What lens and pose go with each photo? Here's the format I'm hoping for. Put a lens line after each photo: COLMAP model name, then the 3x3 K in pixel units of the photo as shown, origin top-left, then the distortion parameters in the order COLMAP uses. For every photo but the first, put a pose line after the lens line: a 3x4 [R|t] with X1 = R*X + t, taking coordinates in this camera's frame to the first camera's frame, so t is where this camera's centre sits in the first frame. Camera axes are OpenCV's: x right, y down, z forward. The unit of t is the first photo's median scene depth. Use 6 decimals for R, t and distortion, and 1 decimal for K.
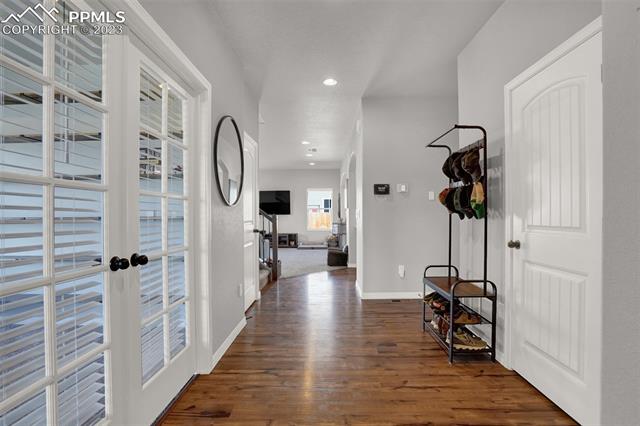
lens RADIAL K [[300.2, 0, 320.0], [0, 300.2, 217.6], [0, 0, 1]] dist [-0.068028, 0.025039]
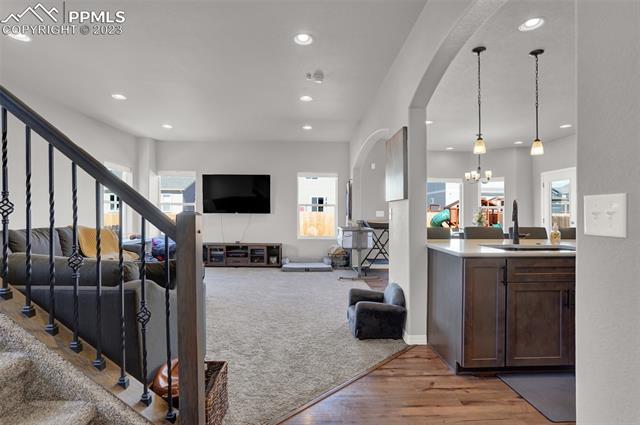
lens RADIAL K [[303.7, 0, 317.4], [0, 303.7, 214.7], [0, 0, 1]] dist [-0.085065, 0.040218]
pose [[0.998720, 0.009124, 0.049759, -0.033523], [-0.009101, 0.999958, -0.000695, -0.008082], [-0.049763, 0.000241, 0.998761, 0.377866]]
